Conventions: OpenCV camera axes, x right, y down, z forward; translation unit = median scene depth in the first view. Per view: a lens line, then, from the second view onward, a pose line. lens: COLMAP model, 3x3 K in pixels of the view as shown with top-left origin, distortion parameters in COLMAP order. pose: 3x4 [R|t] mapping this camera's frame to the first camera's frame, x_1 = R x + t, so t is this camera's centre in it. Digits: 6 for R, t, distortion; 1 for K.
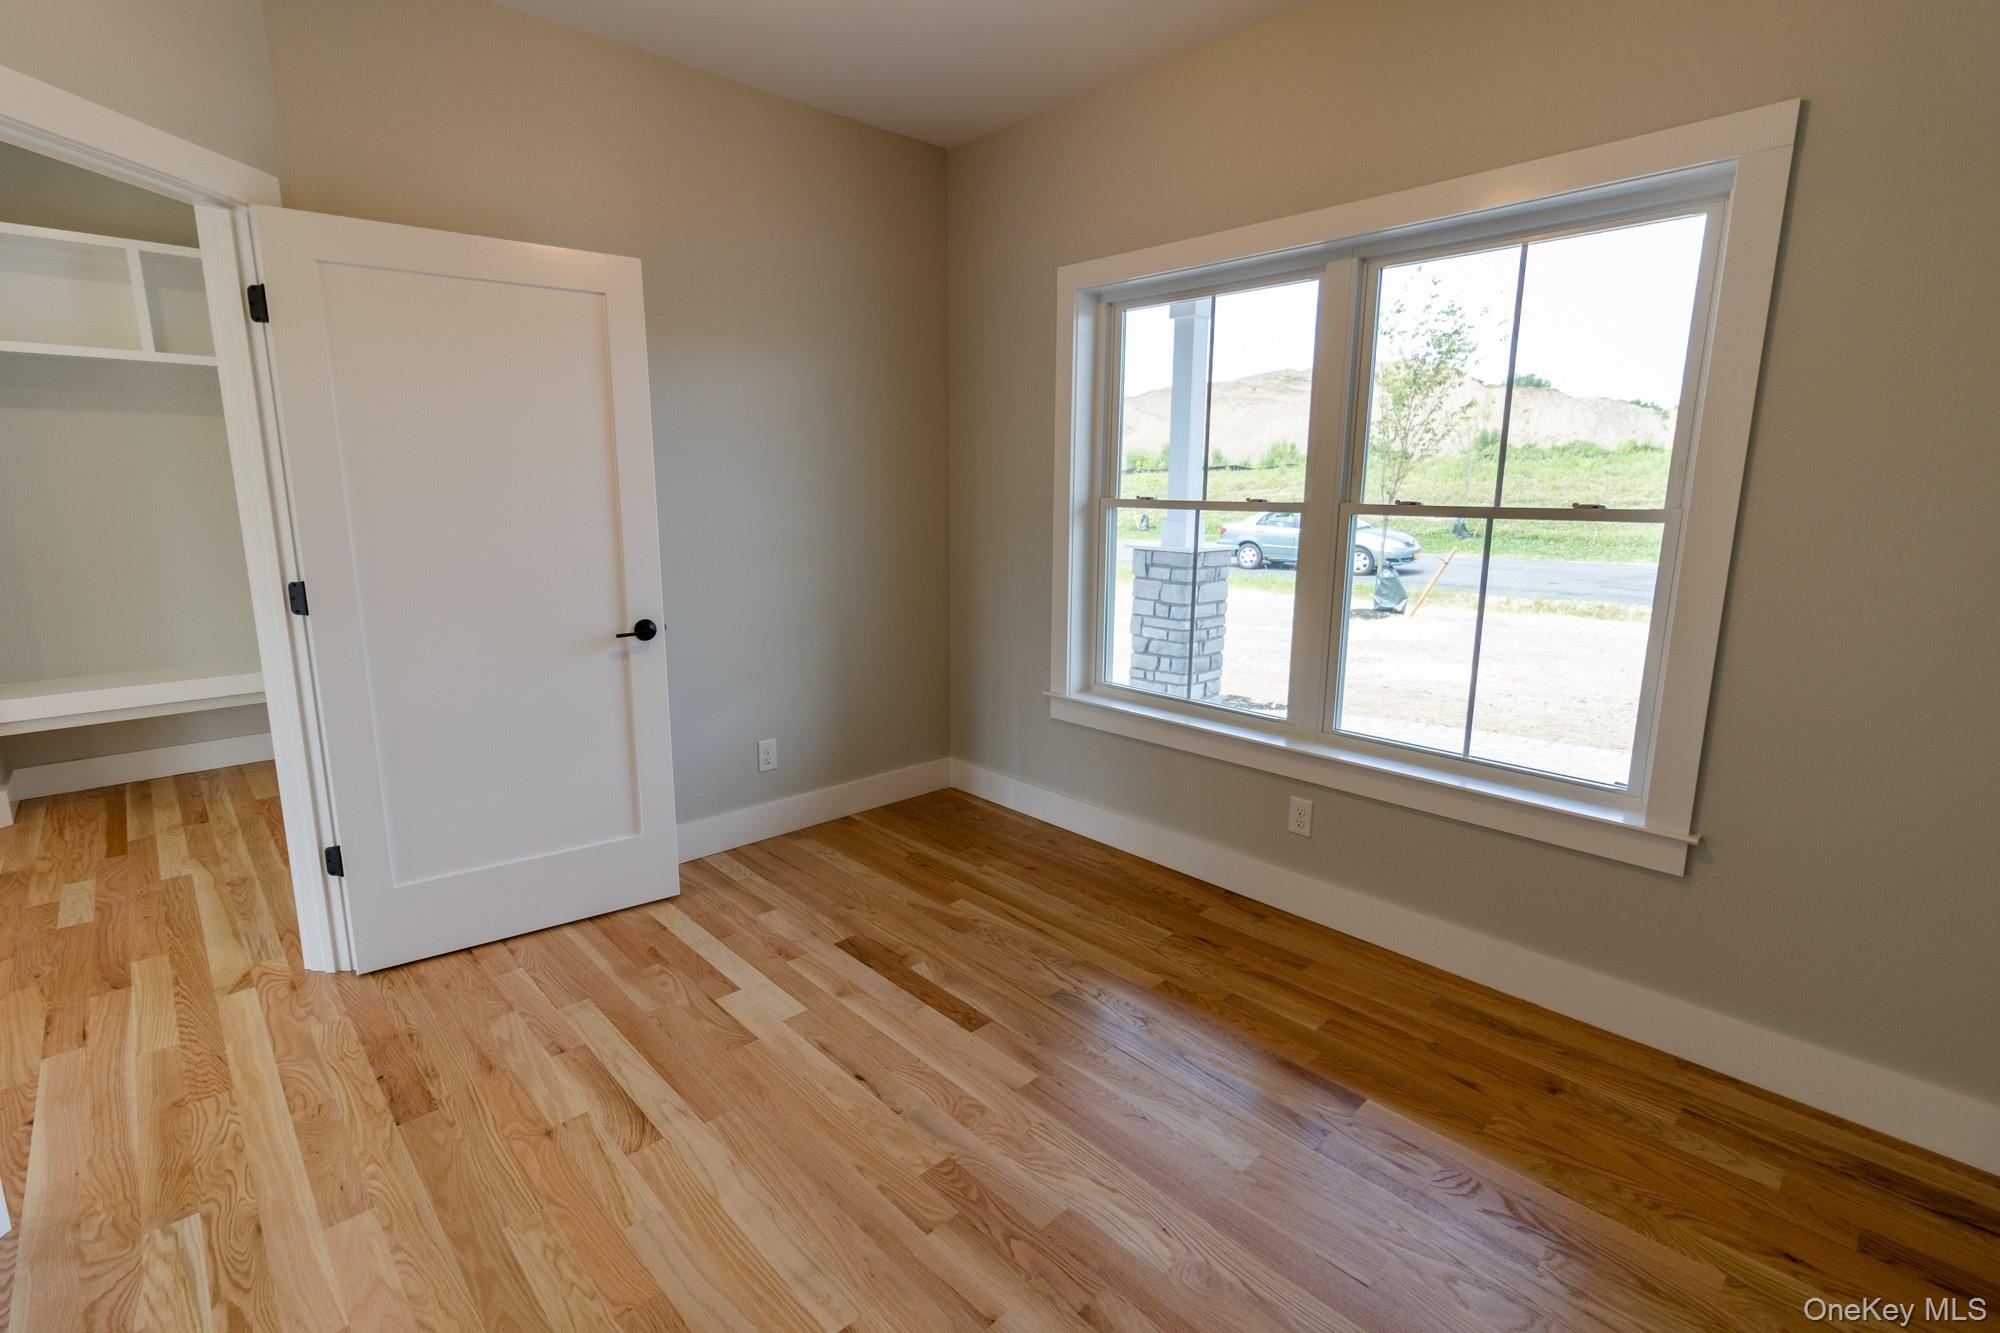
lens RADIAL K [[950.0, 0, 989.4], [0, 950.0, 667.9], [0, 0, 1]] dist [0.032050, -0.000726]
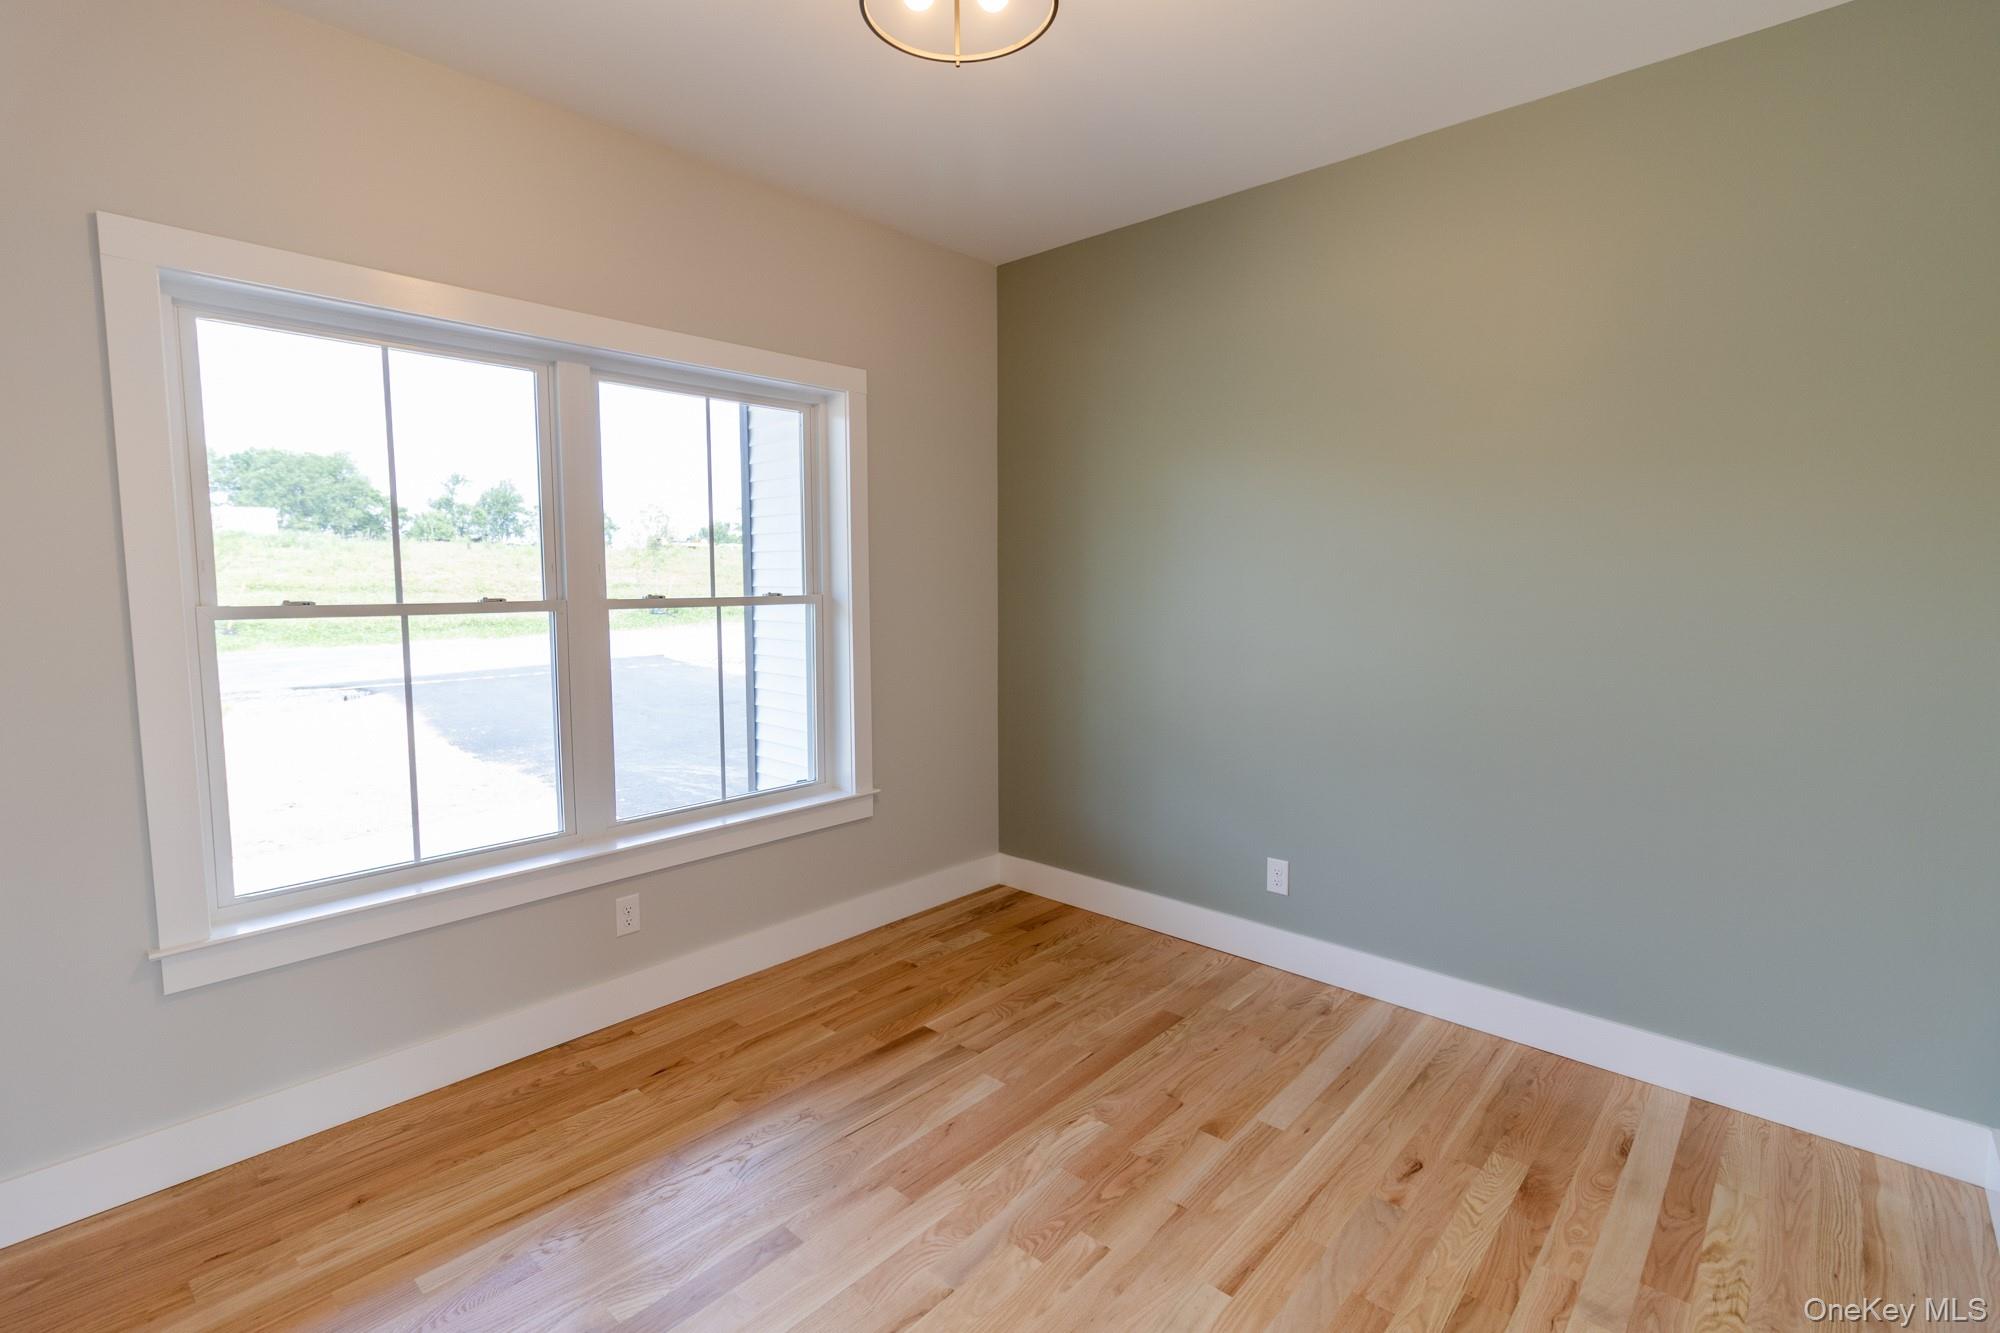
lens RADIAL K [[943.1, 0, 1003.3], [0, 943.1, 658.6], [0, 0, 1]] dist [0.001493, 0.000282]
pose [[-0.106460, -0.090282, 0.990210, -0.707441], [0.193352, 0.974980, 0.109682, -0.144037], [-0.975337, 0.203135, -0.086340, 0.714326]]
